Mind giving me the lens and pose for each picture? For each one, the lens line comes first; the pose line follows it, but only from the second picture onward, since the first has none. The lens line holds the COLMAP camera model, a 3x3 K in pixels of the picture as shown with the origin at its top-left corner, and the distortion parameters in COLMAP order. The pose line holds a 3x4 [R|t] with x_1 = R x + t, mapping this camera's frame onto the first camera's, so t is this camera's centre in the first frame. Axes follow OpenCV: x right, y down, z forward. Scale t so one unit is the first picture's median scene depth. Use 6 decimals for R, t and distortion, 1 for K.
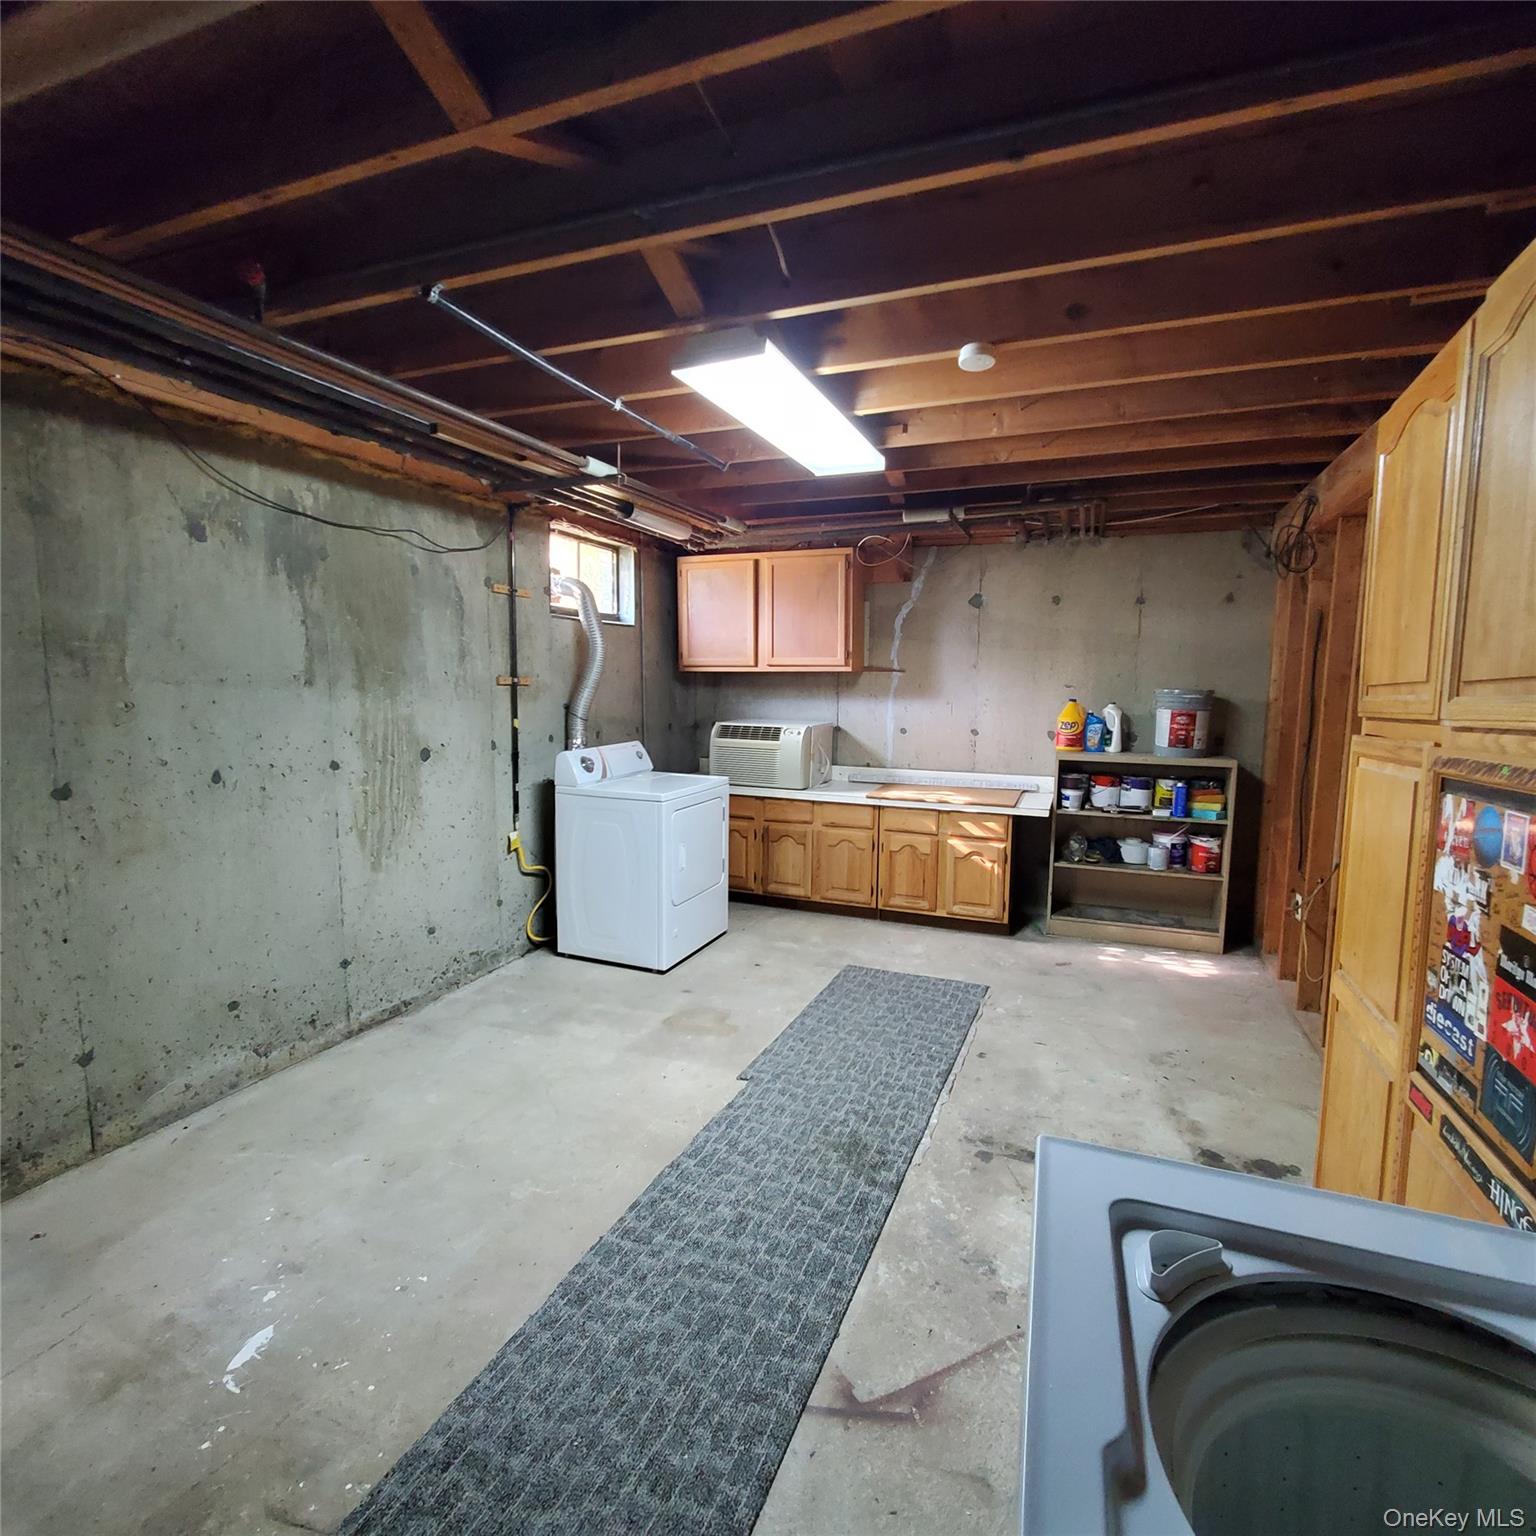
lens RADIAL K [[815.6, 0, 771.5], [0, 815.6, 770.7], [0, 0, 1]] dist [0.001161, -0.001200]
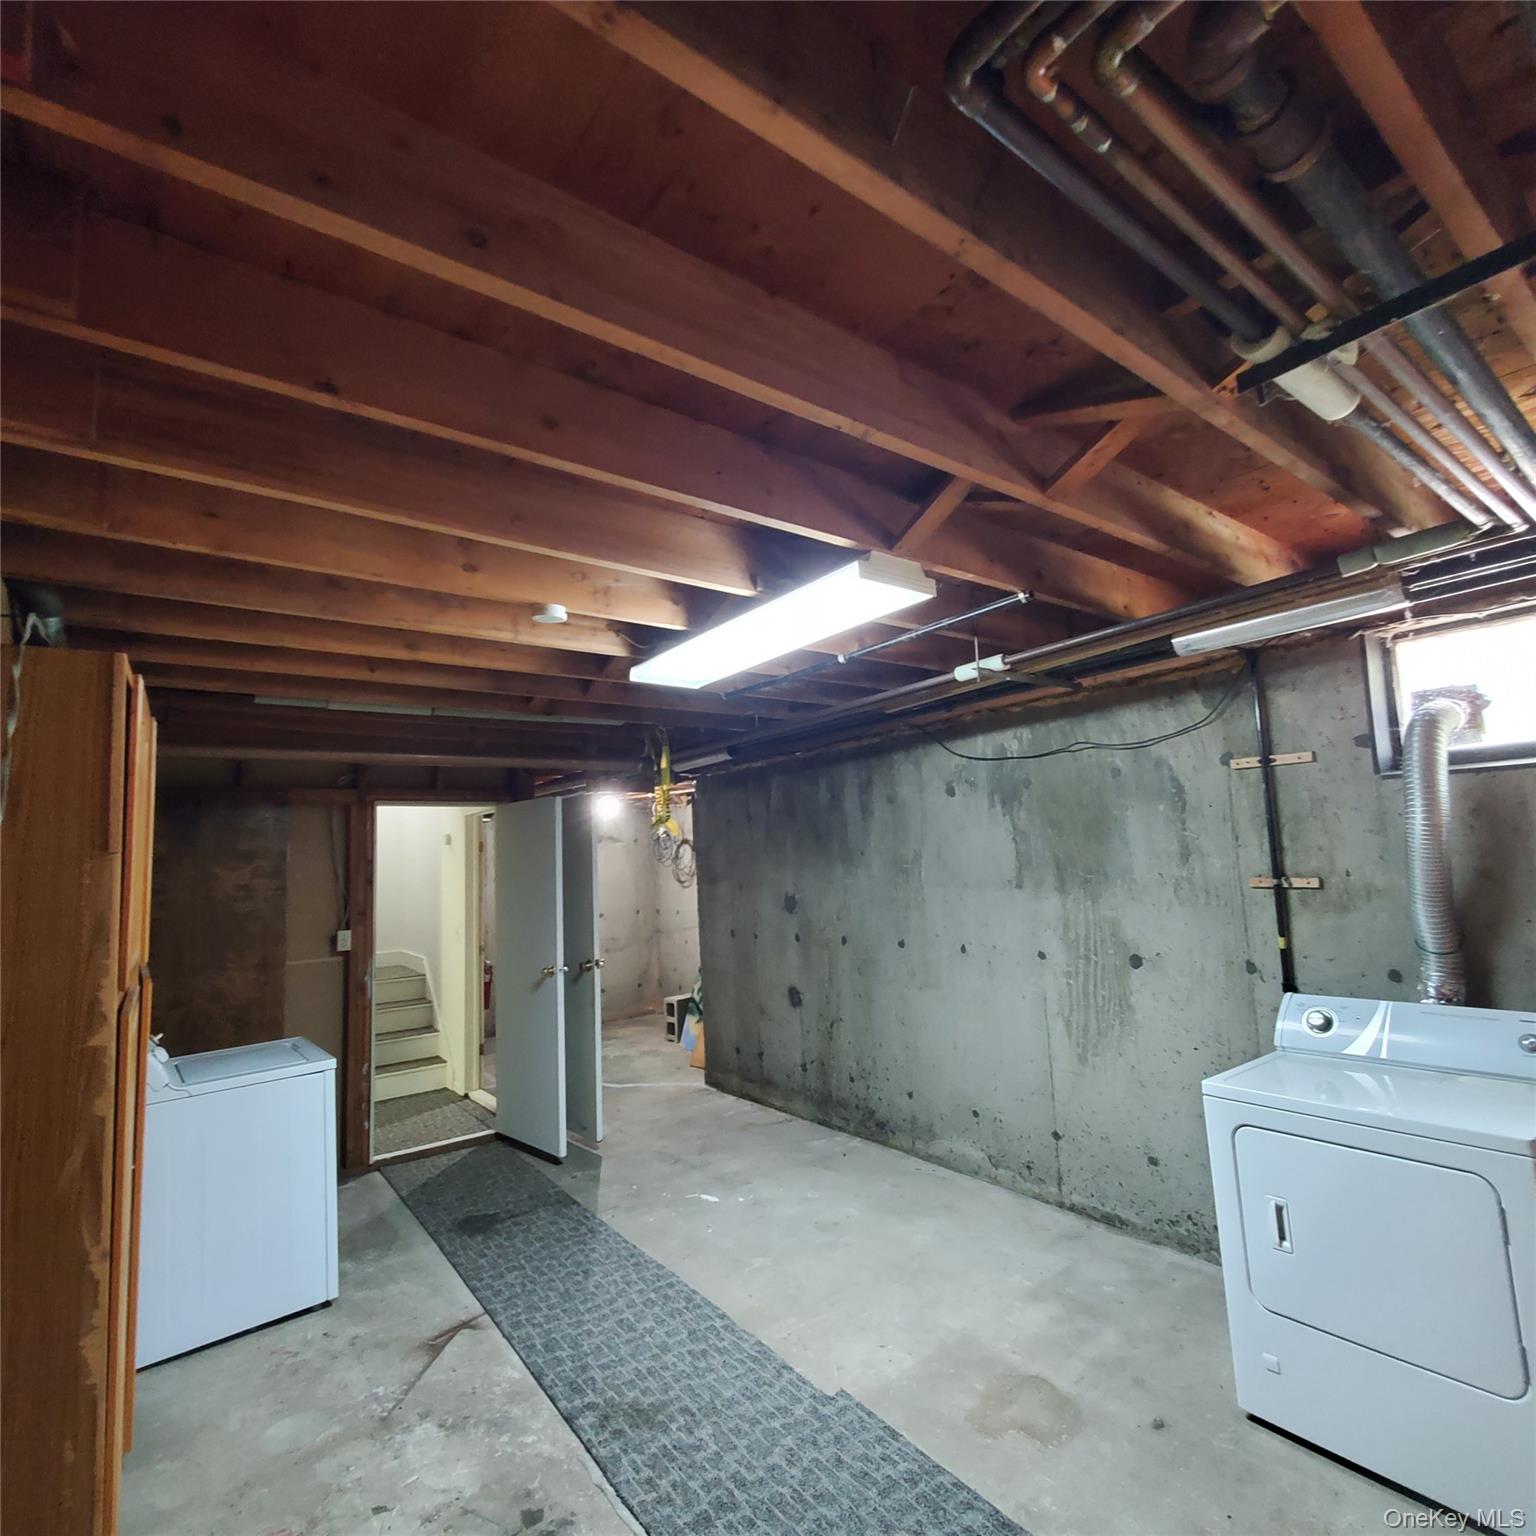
lens RADIAL K [[813.0, 0, 768.0], [0, 813.0, 768.0], [0, 0, 1]] dist [-0.000801, 0.000052]
pose [[-0.520748, -0.083534, -0.849614, 0.659513], [-0.054747, 0.996421, -0.064412, -0.169744], [0.851953, 0.012971, -0.523458, 1.199744]]
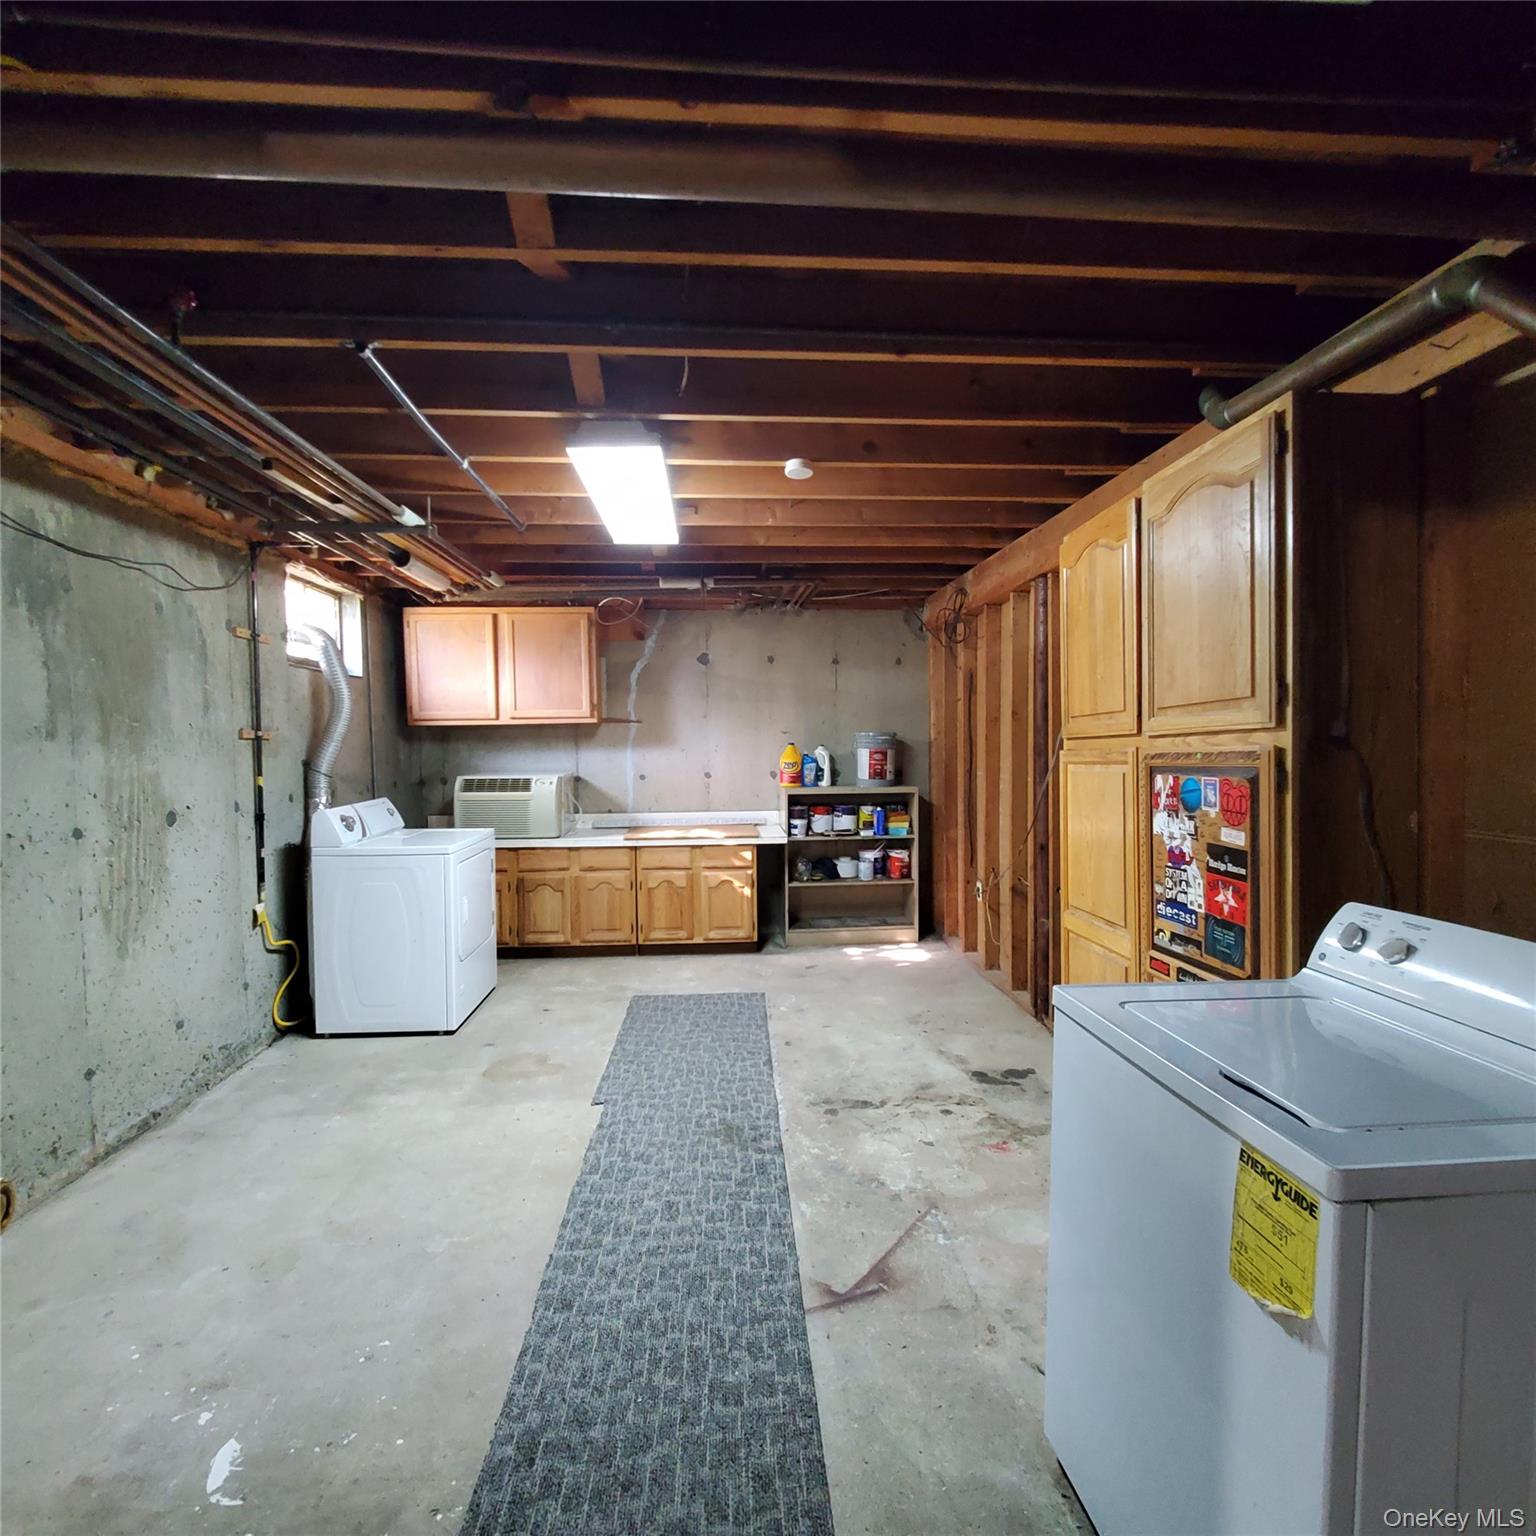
lens RADIAL K [[815.6, 0, 771.5], [0, 815.6, 770.7], [0, 0, 1]] dist [0.001161, -0.001200]
pose [[0.898643, -0.036916, 0.437124, -0.243343], [0.068663, 0.996008, -0.057045, 0.024256], [-0.433273, 0.081277, 0.897590, -0.062371]]
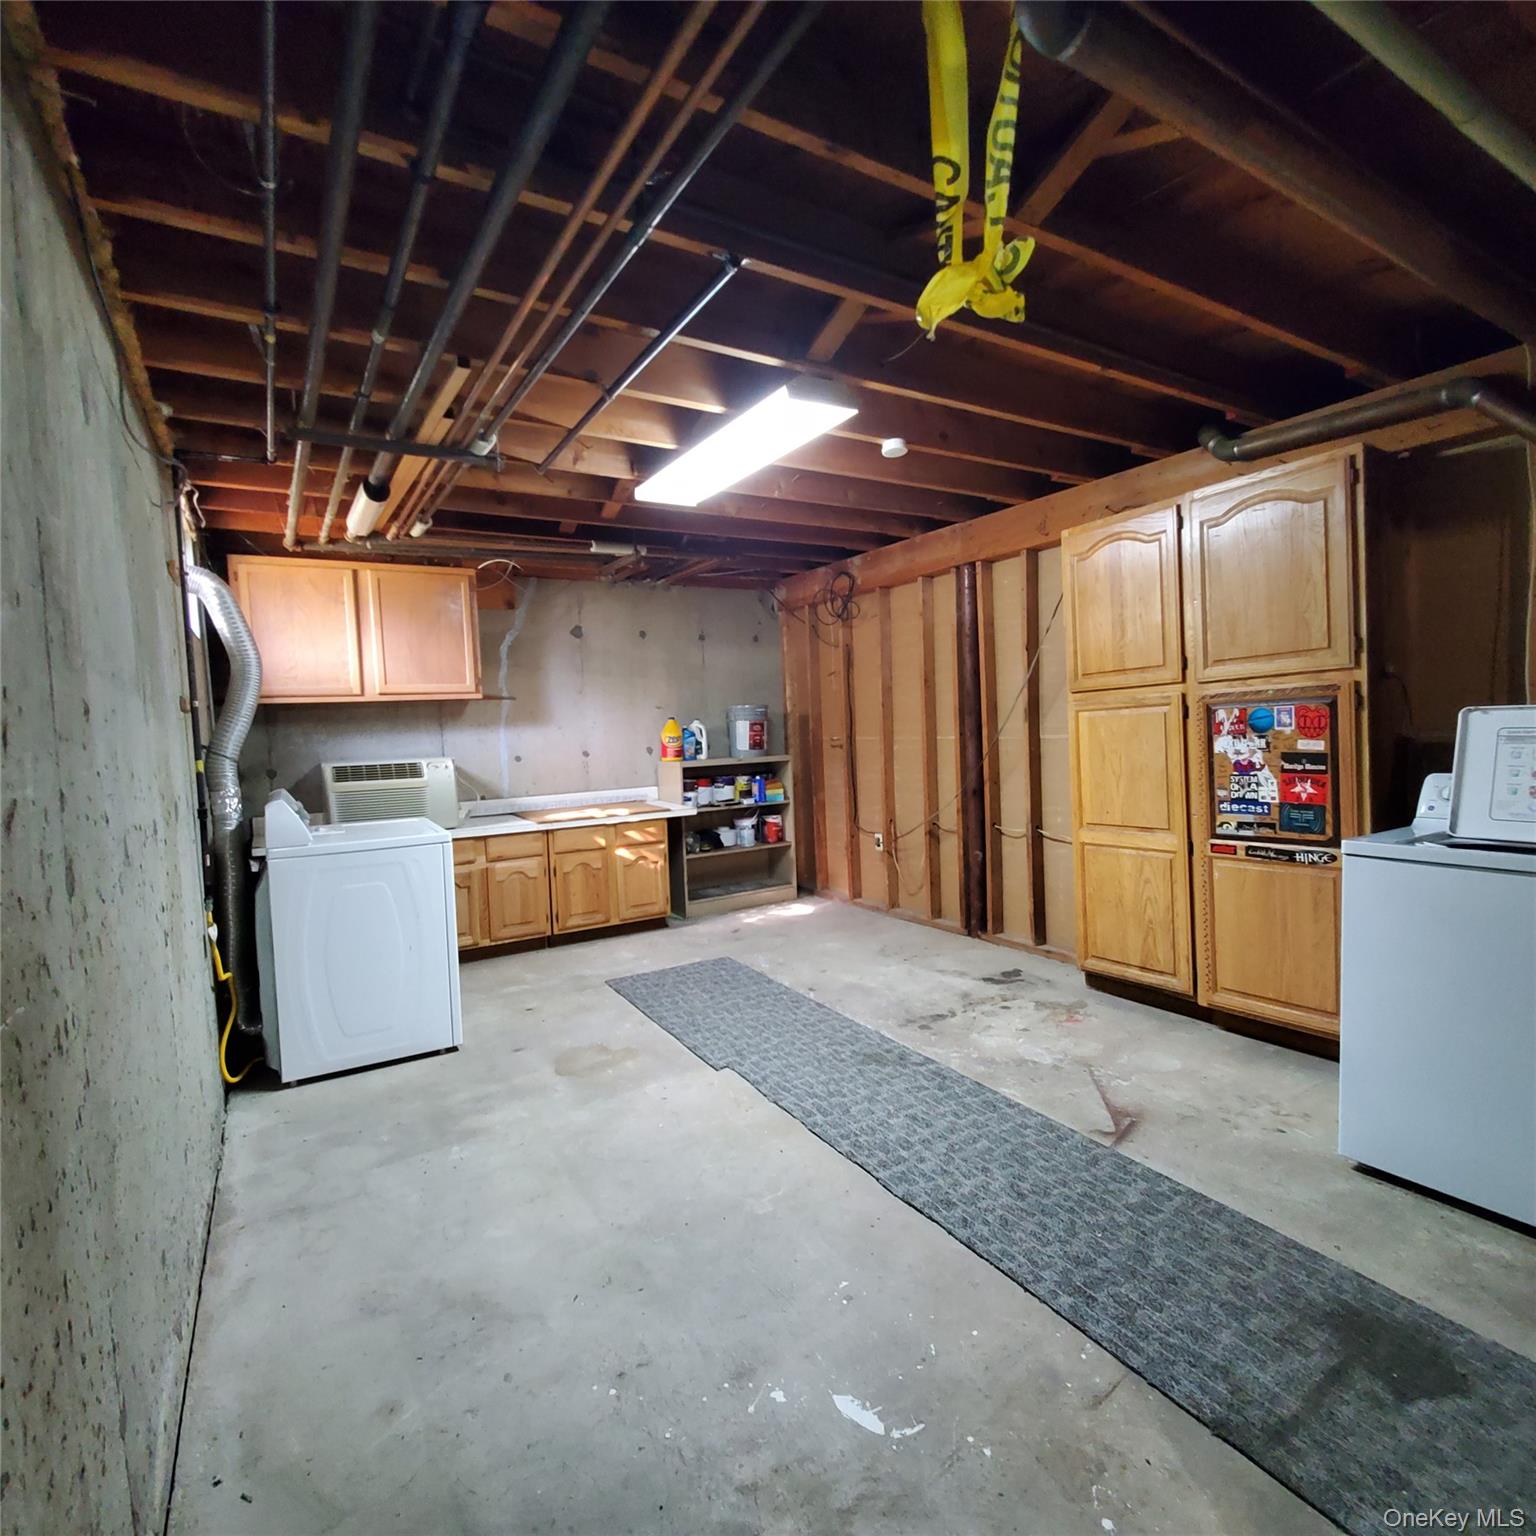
lens RADIAL K [[817.9, 0, 768.6], [0, 817.9, 771.0], [0, 0, 1]] dist [0.003733, 0.000251]
pose [[0.596770, -0.081663, 0.798246, -0.702948], [0.135589, 0.990765, -0.000008, 0.011240], [-0.790874, 0.108239, 0.602331, 0.253543]]
